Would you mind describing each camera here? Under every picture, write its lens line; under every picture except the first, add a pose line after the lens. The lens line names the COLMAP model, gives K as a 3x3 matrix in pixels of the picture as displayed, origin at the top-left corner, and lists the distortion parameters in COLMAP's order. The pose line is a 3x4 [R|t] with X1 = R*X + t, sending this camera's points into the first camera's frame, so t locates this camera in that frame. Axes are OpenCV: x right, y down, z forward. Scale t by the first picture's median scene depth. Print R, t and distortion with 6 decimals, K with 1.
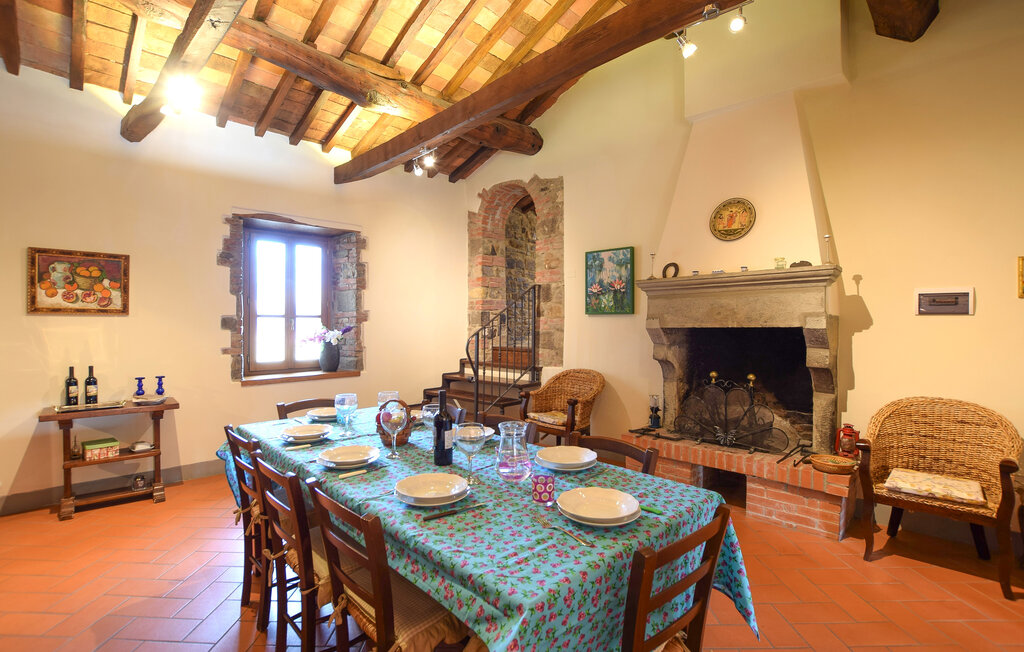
lens RADIAL K [[483.3, 0, 512.0], [0, 483.3, 326.0], [0, 0, 1]] dist [-0.000157, -0.000080]
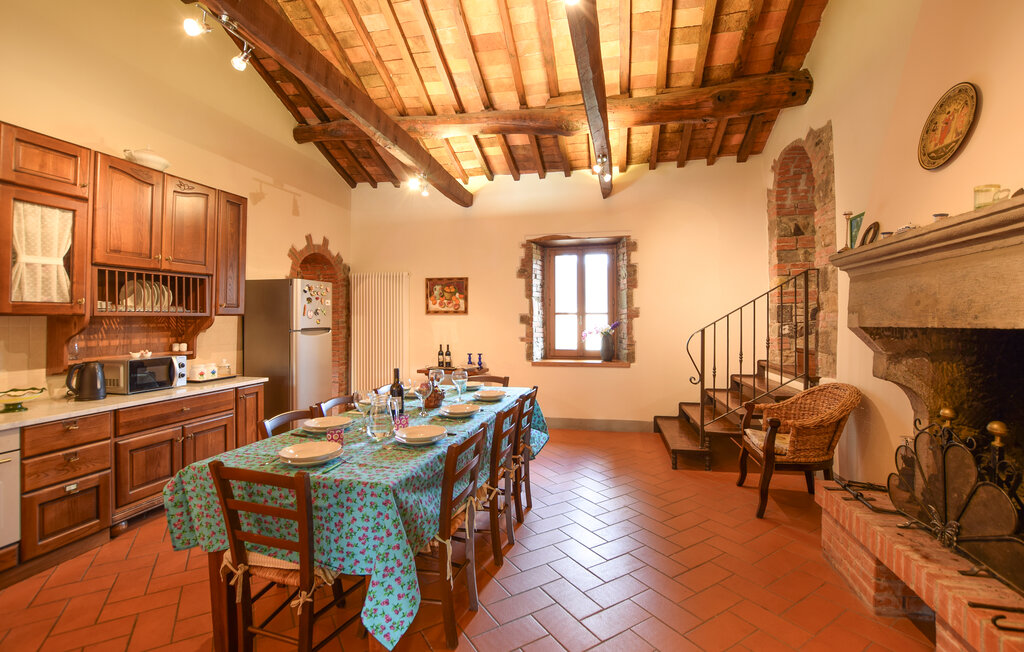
lens RADIAL K [[458.8, 0, 511.4], [0, 458.8, 312.7], [0, 0, 1]] dist [-0.016216, 0.000931]
pose [[0.534623, -0.011555, -0.845012, 0.514401], [-0.003926, 0.999862, -0.016156, -0.003403], [0.845081, 0.011955, 0.534504, 0.268301]]
